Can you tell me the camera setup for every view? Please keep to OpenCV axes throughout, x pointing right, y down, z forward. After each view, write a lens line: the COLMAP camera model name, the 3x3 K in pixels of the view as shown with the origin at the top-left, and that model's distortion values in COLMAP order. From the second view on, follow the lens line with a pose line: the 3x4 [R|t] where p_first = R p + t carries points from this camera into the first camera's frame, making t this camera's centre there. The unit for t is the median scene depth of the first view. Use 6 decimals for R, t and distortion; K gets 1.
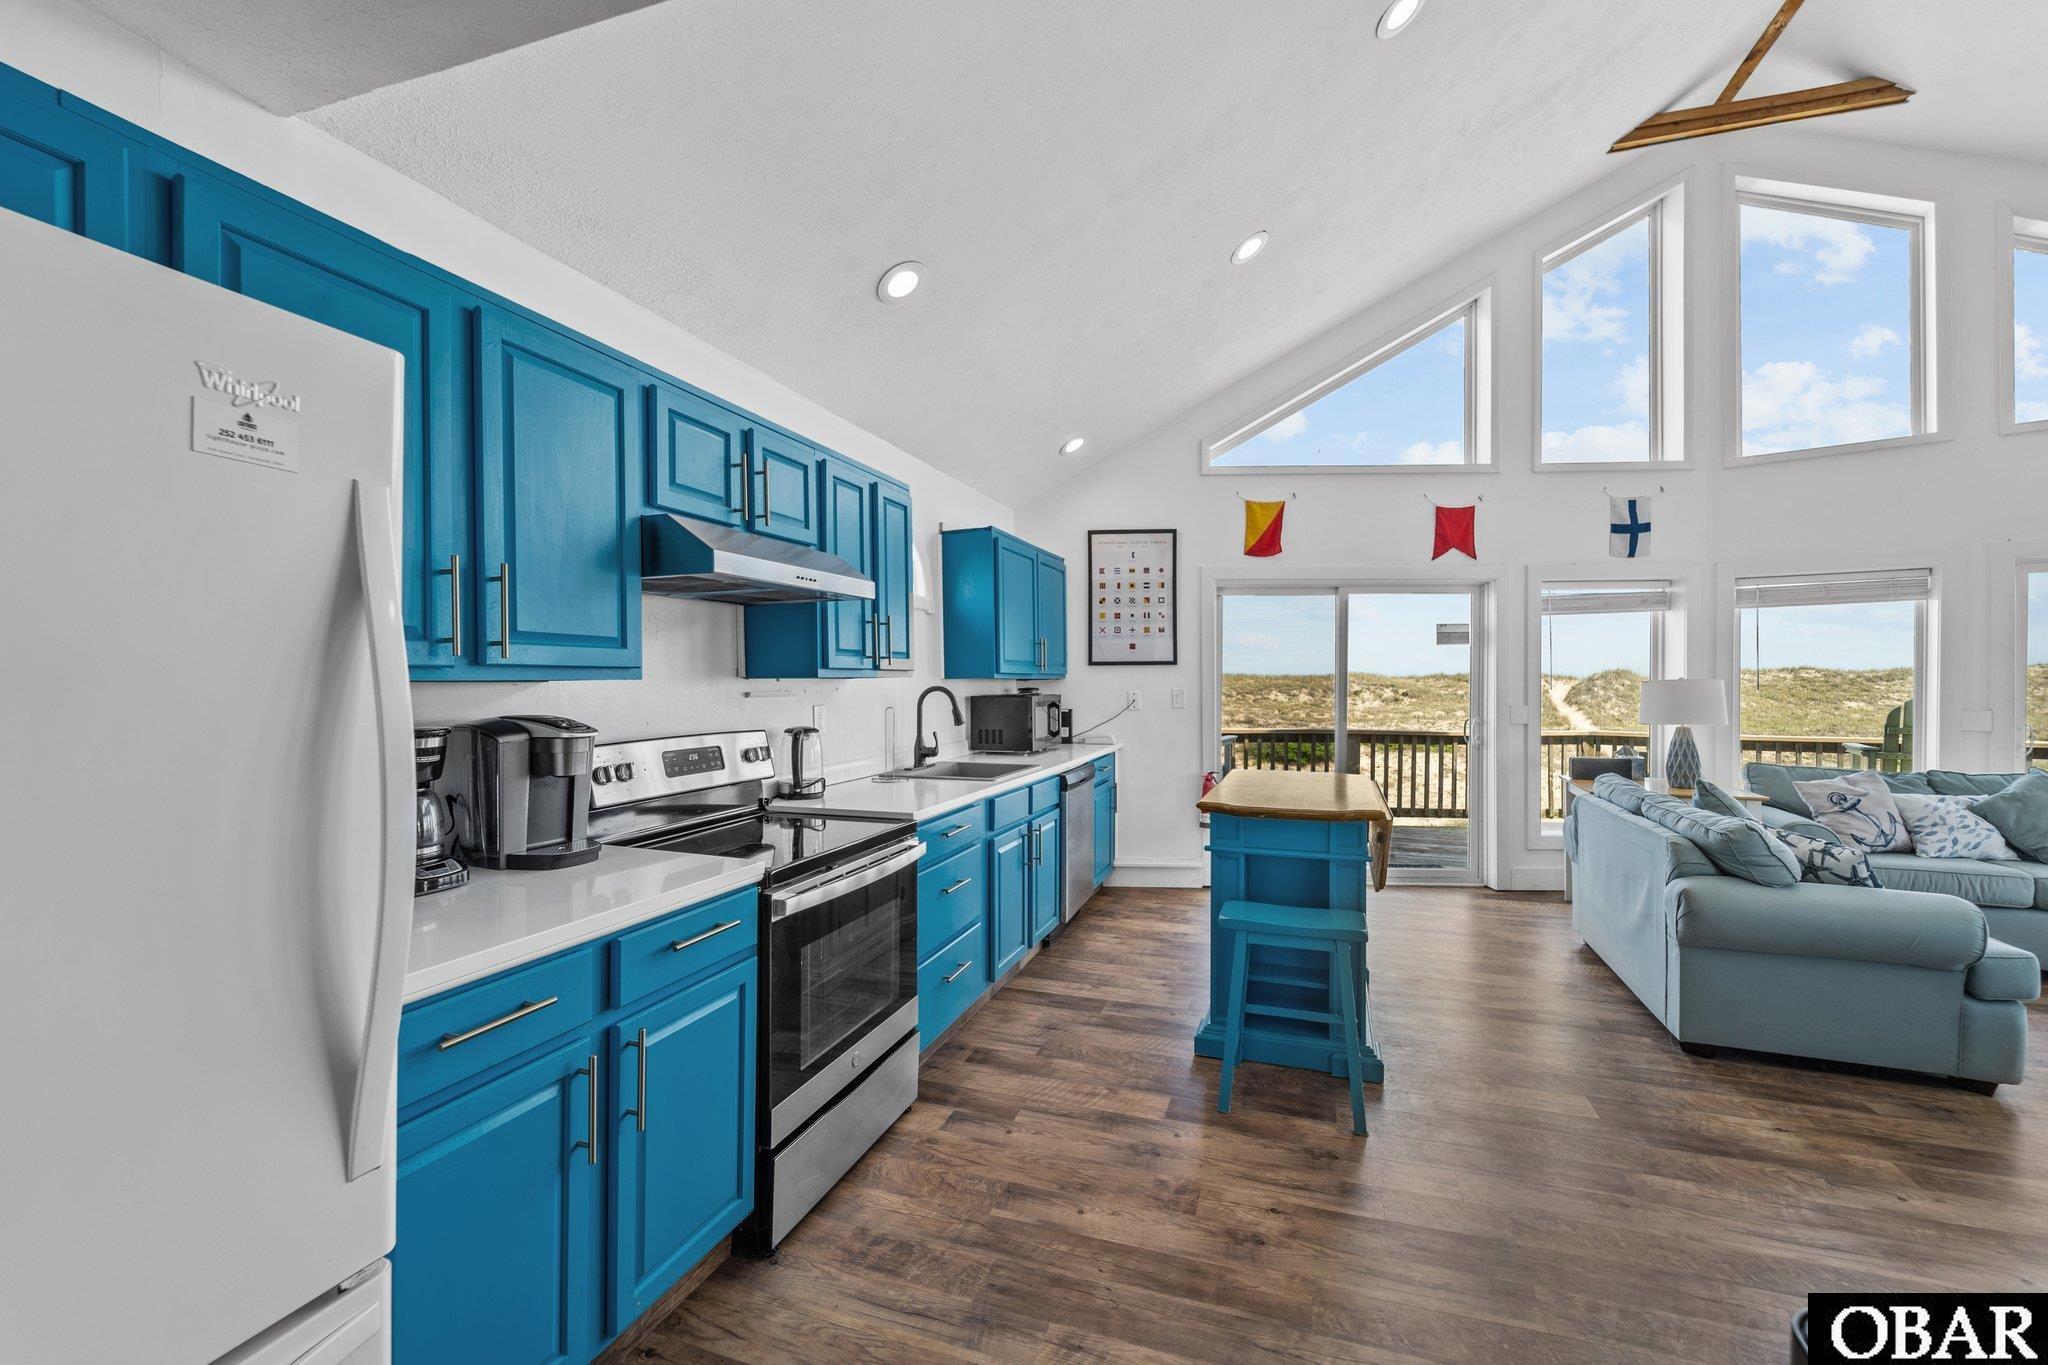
lens RADIAL K [[832.8, 0, 1033.0], [0, 832.8, 684.9], [0, 0, 1]] dist [-0.000502, -0.000195]
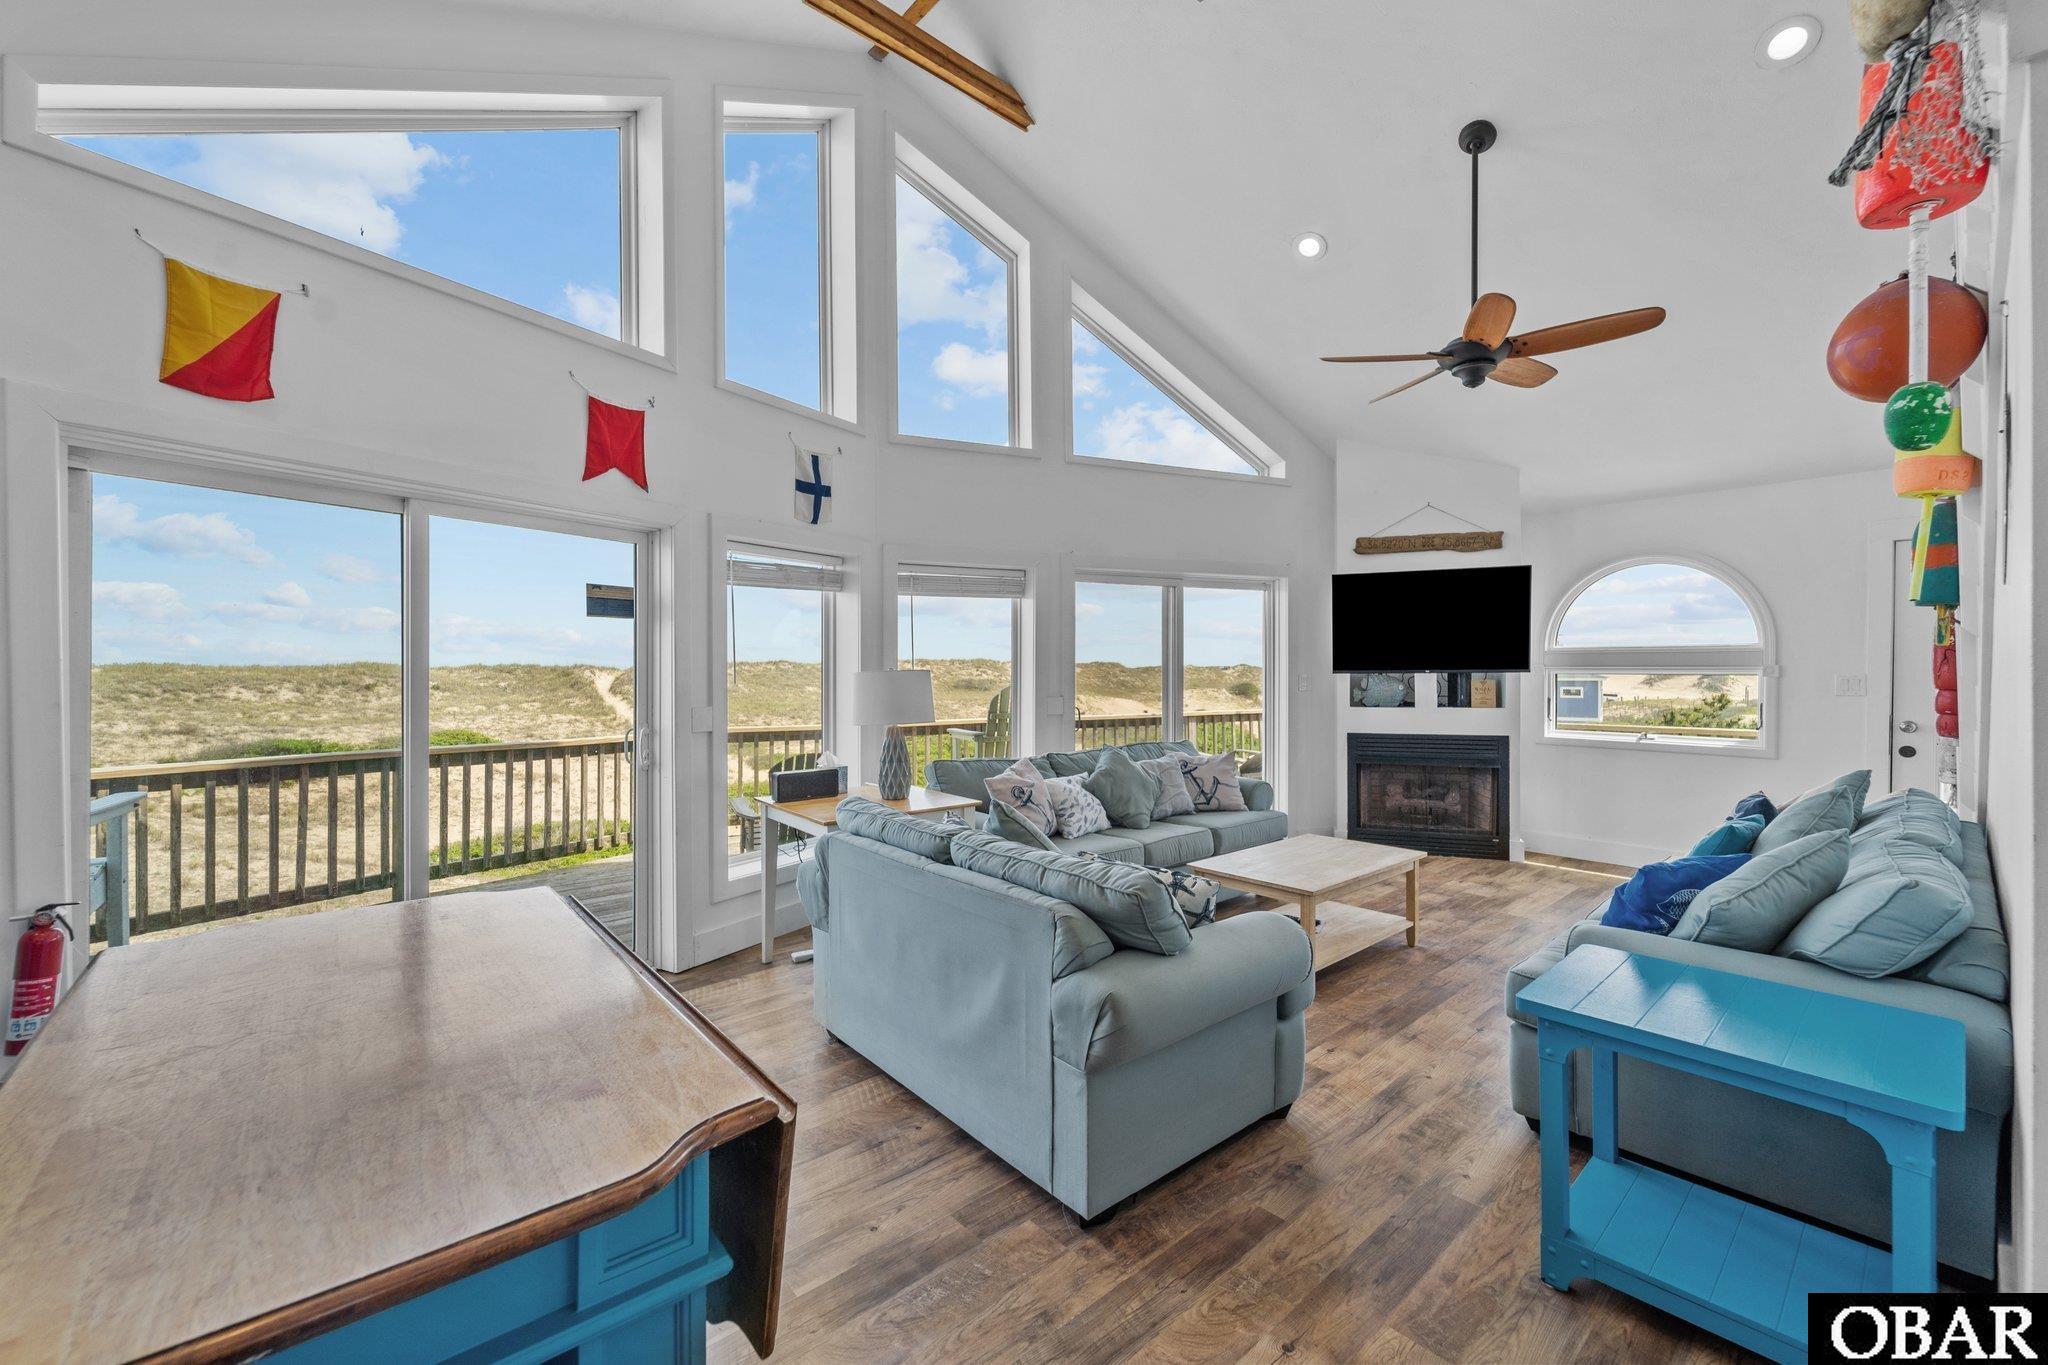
lens RADIAL K [[822.8, 0, 1025.3], [0, 822.8, 672.5], [0, 0, 1]] dist [0.000483, -0.000685]
pose [[0.498941, -0.003207, 0.866630, 0.110174], [0.006686, 0.999978, -0.000149, -0.002529], [-0.866610, 0.005868, 0.498951, 0.410255]]
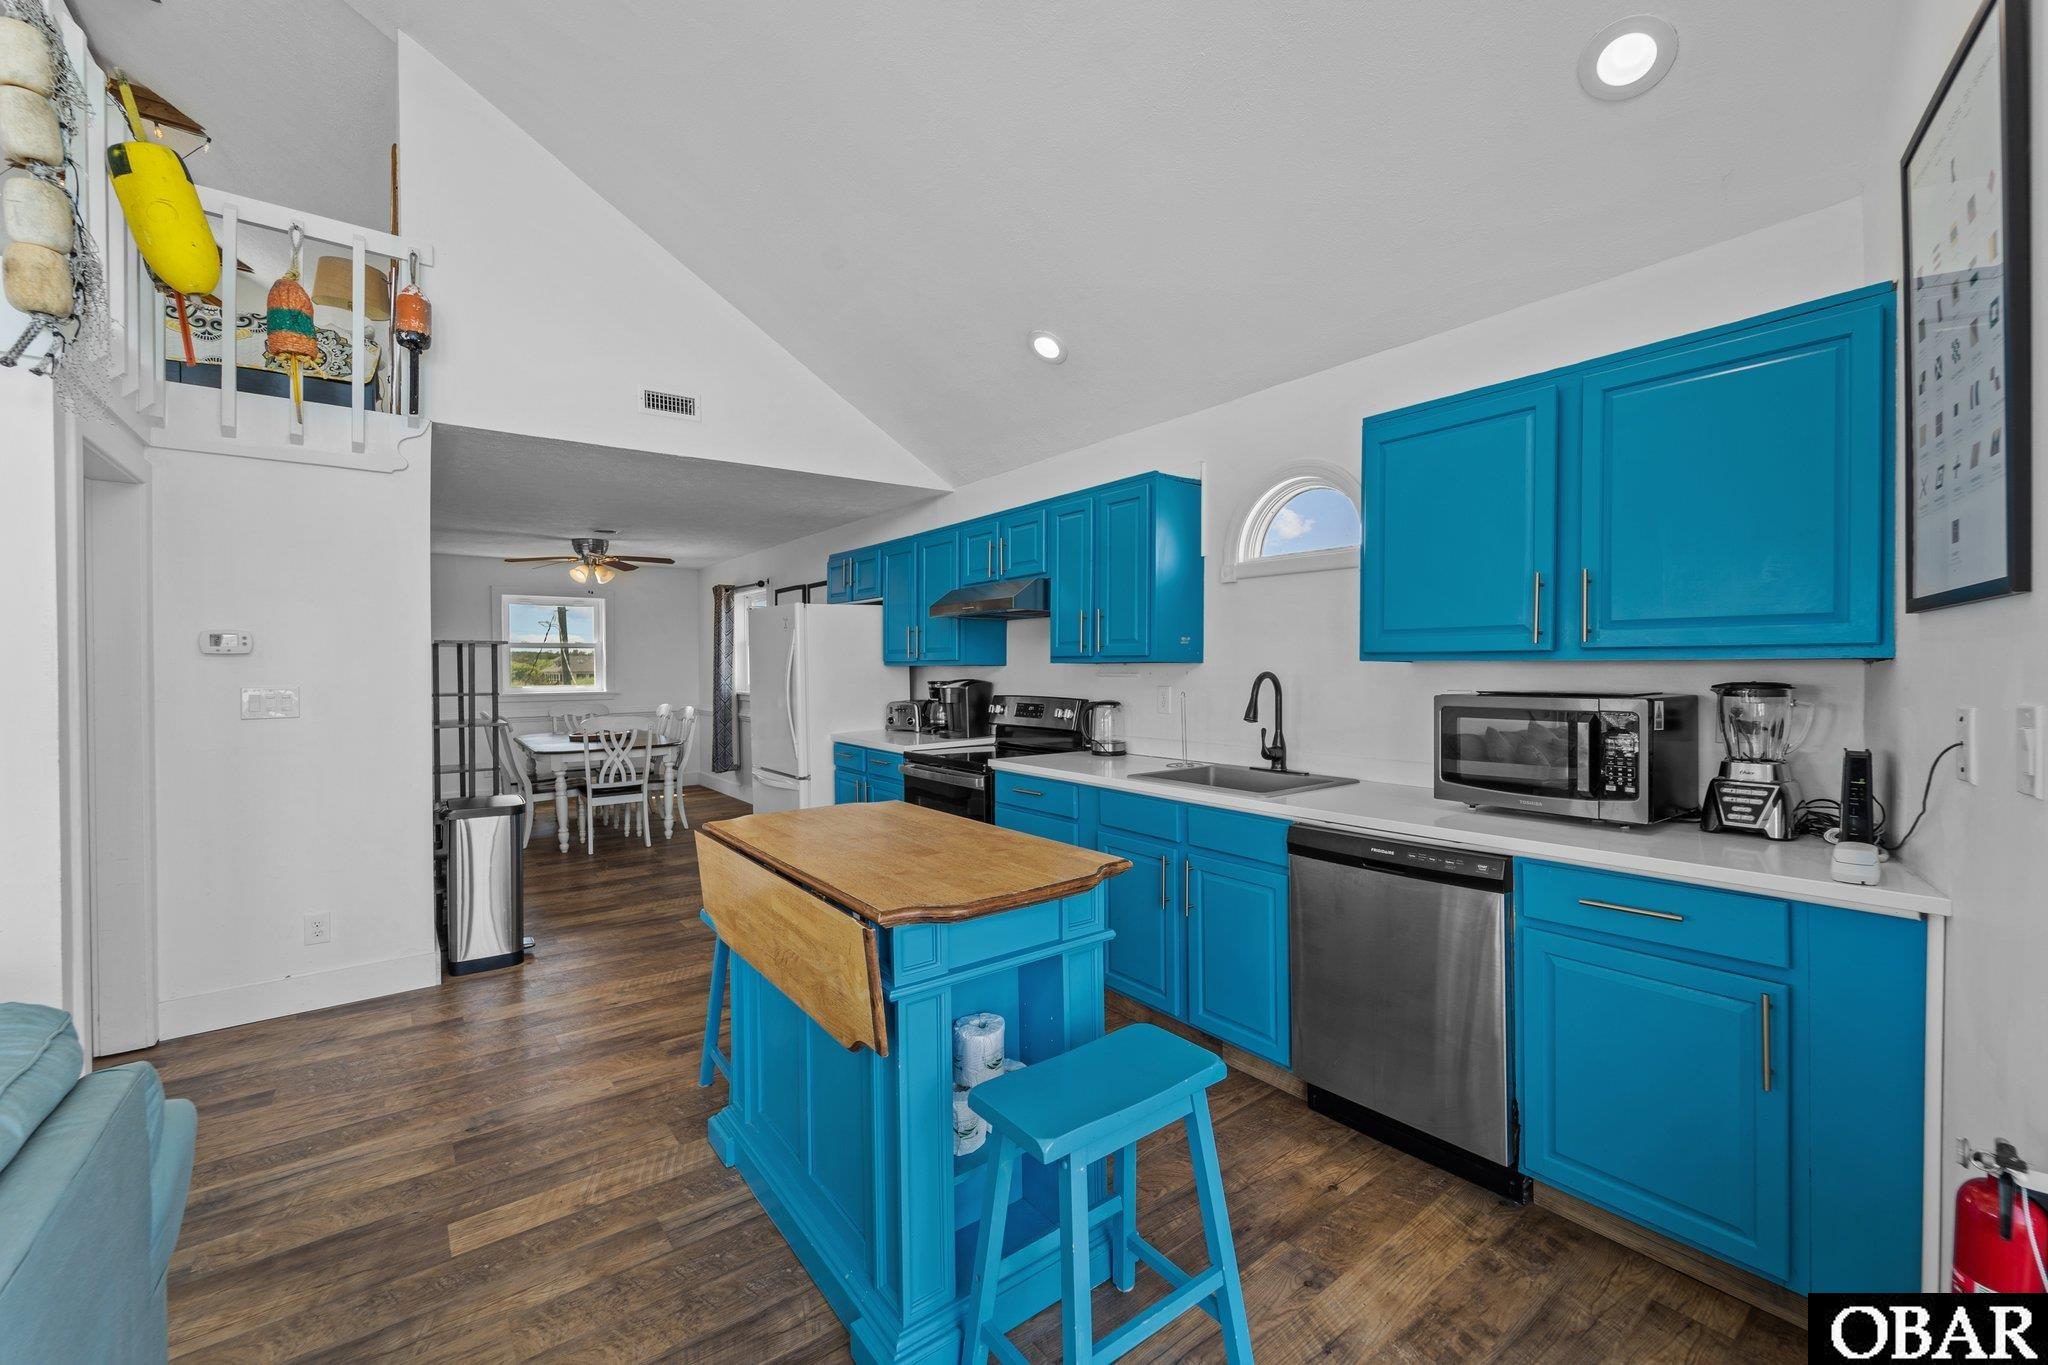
lens RADIAL K [[839.4, 0, 1025.7], [0, 839.4, 670.6], [0, 0, 1]] dist [0.001724, 0.000197]
pose [[-0.559482, 0.013638, -0.828730, 0.509233], [0.003445, 0.999894, 0.014130, -0.008980], [0.828836, 0.005051, -0.559470, 0.939466]]
